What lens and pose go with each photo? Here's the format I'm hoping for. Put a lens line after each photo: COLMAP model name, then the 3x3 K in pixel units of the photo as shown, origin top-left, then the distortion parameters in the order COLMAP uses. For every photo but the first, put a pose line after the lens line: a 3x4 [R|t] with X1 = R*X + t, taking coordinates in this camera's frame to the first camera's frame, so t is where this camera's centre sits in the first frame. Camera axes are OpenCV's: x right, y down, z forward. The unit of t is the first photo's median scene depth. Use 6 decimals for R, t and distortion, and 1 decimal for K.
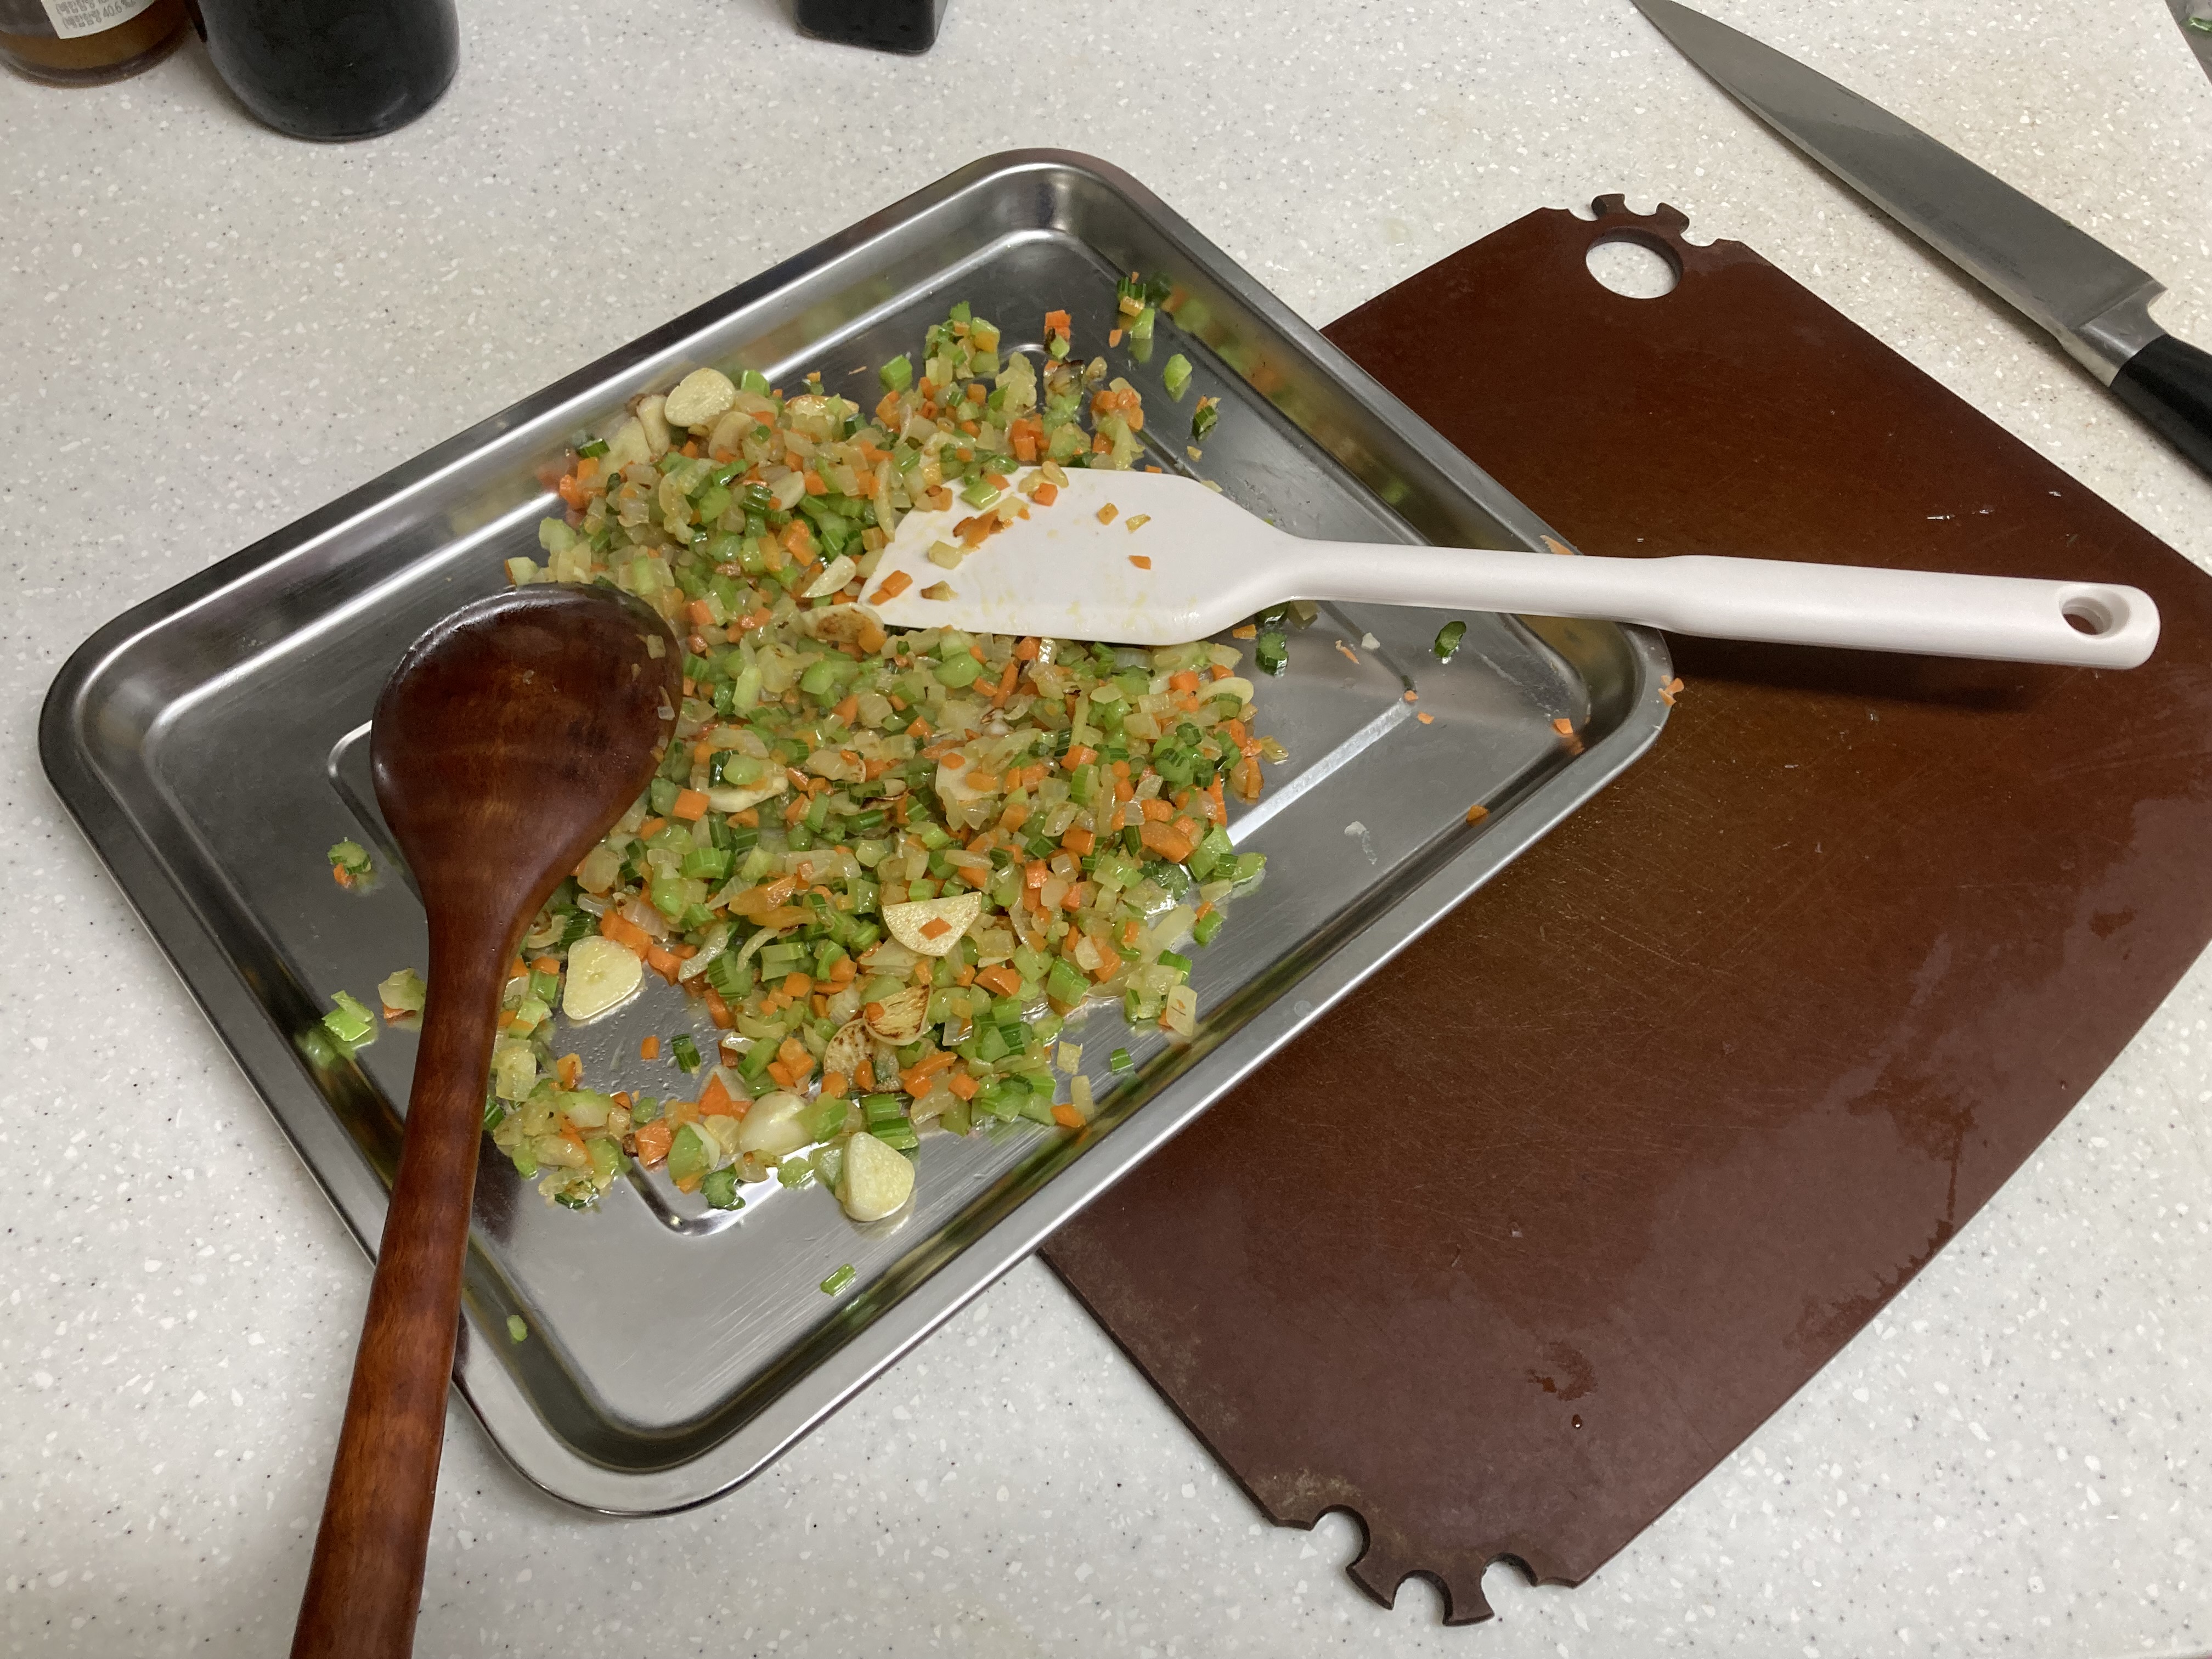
lens RADIAL K [[1807.6, 0, 1106.0], [0, 1807.6, 829.5], [0, 0, 1]] dist [-0.004143, 0.009237]
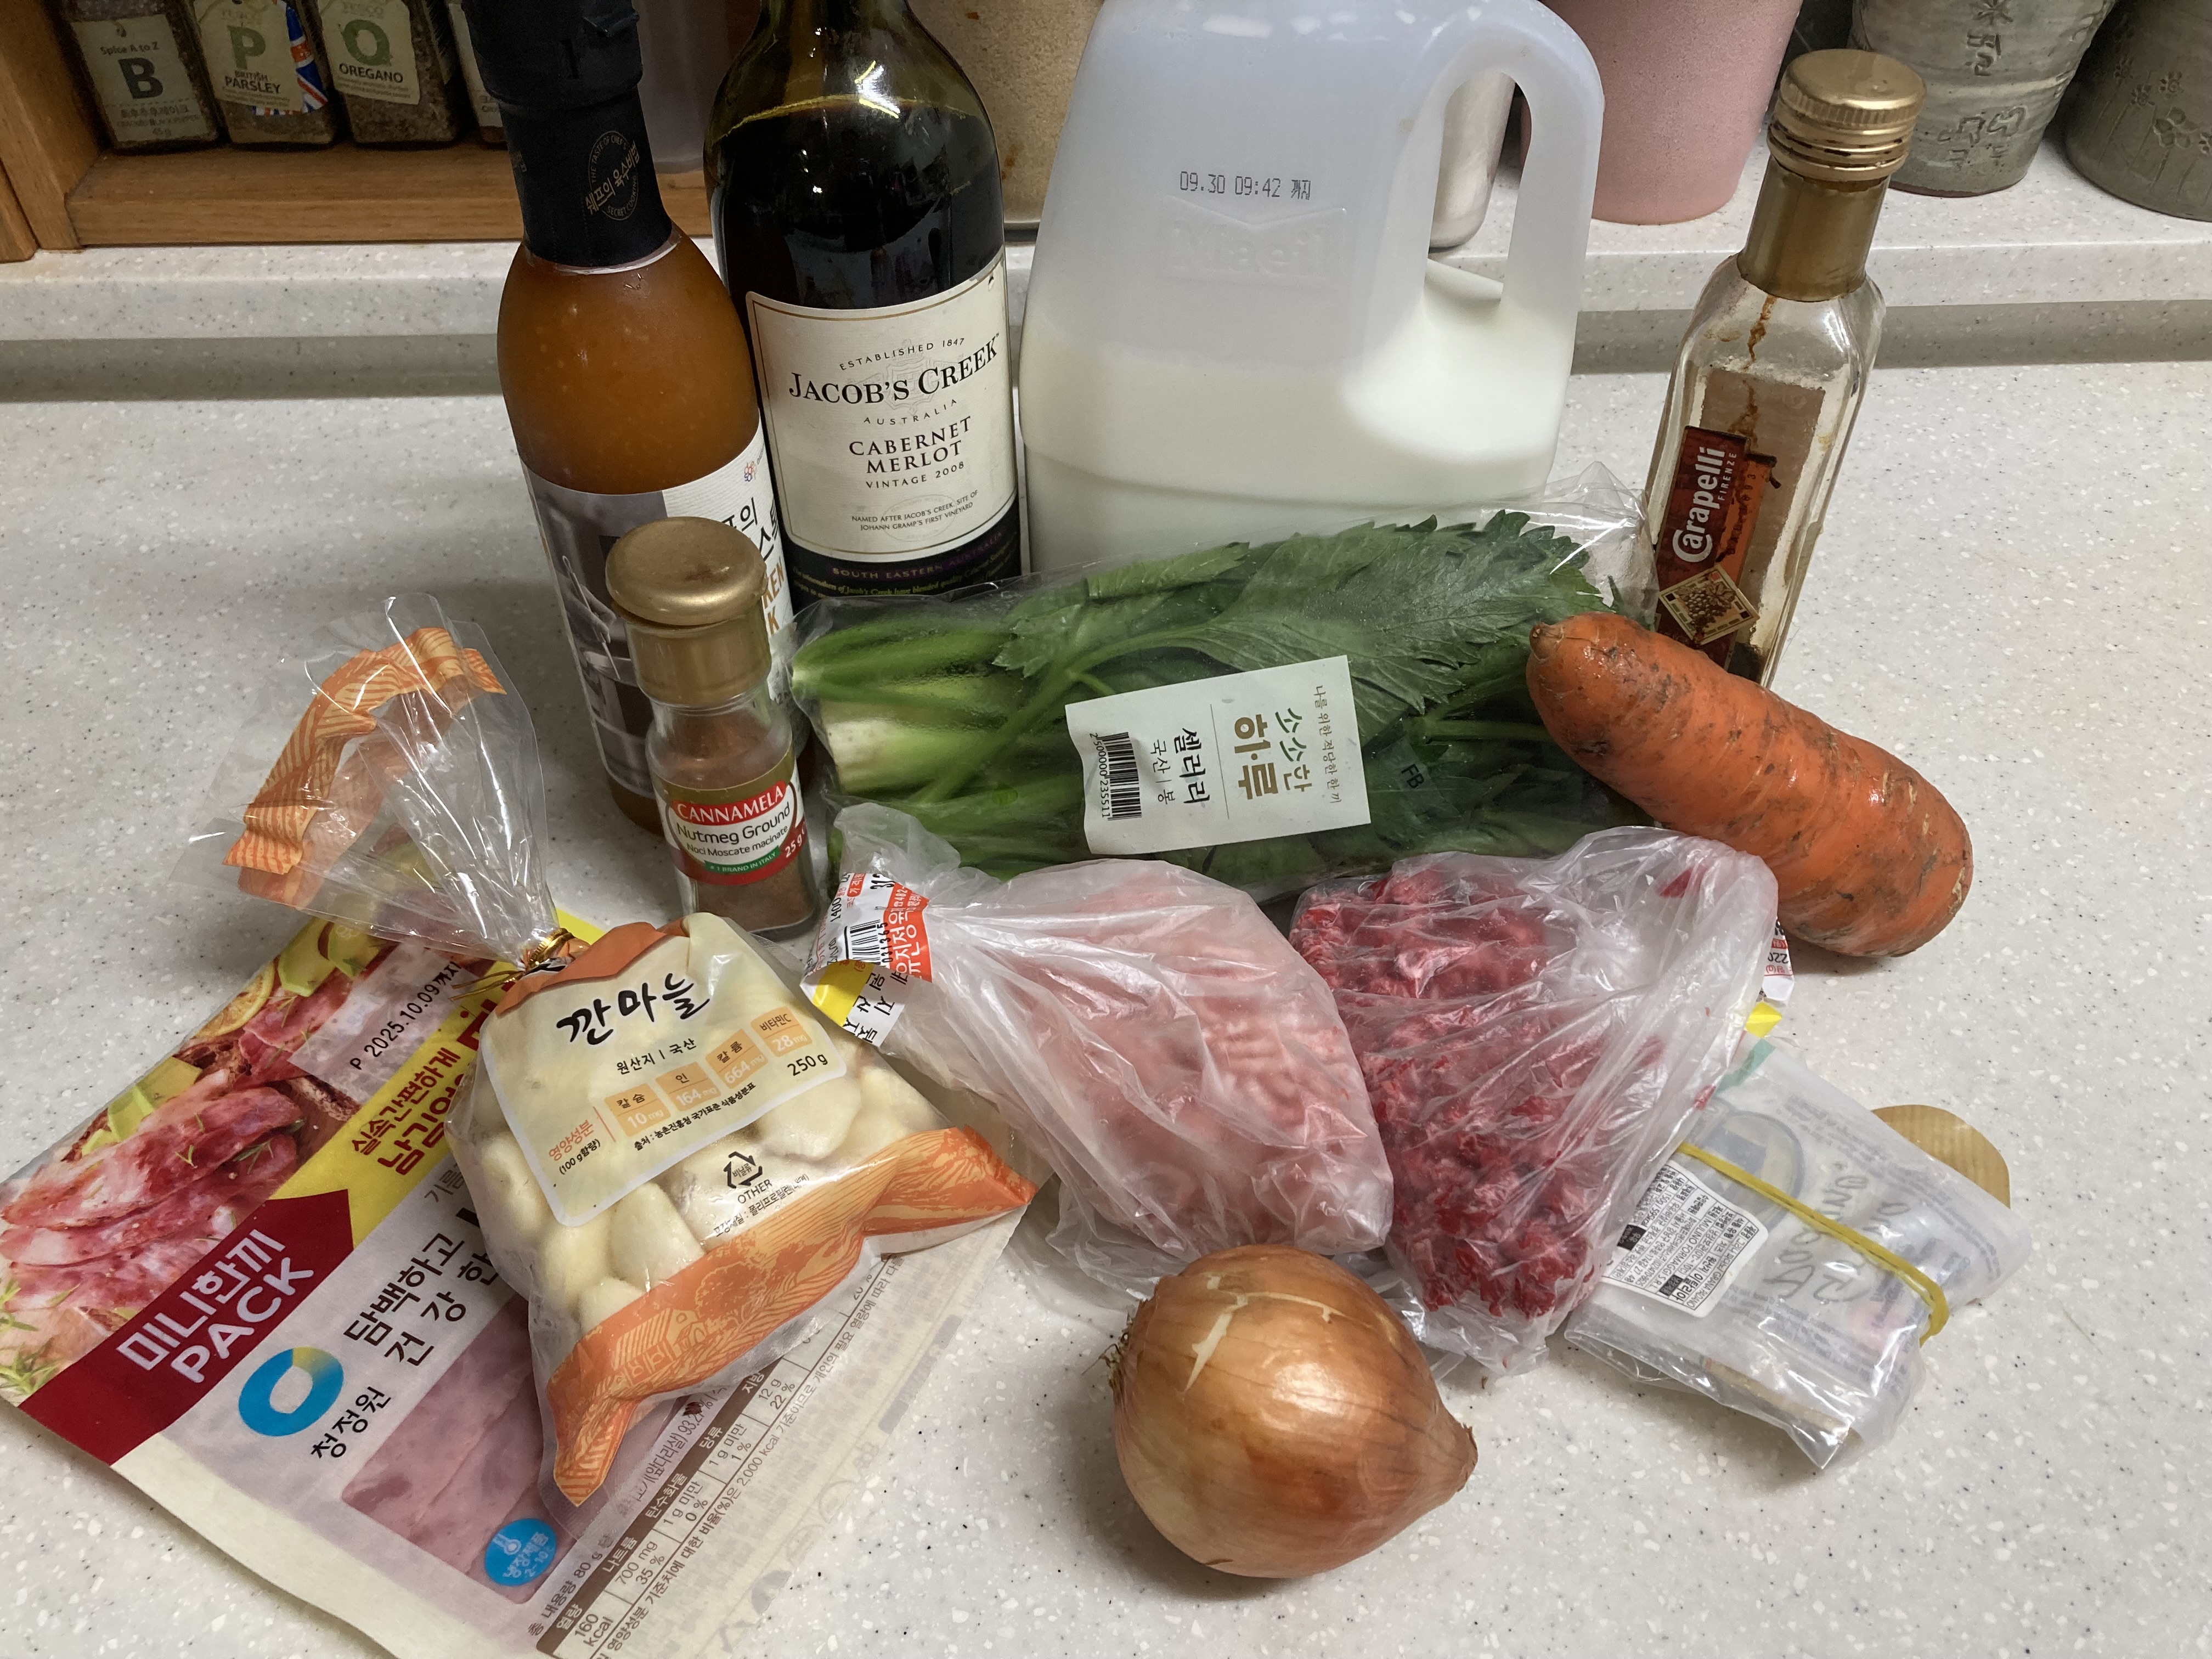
lens RADIAL K [[1807.6, 0, 1106.0], [0, 1807.6, 829.5], [0, 0, 1]] dist [-0.004143, 0.009237]
pose [[0.995132, -0.008191, -0.098205, -0.255024], [-0.018430, 0.963489, -0.267114, 0.064907], [0.096808, 0.267624, 0.958648, -0.045472]]
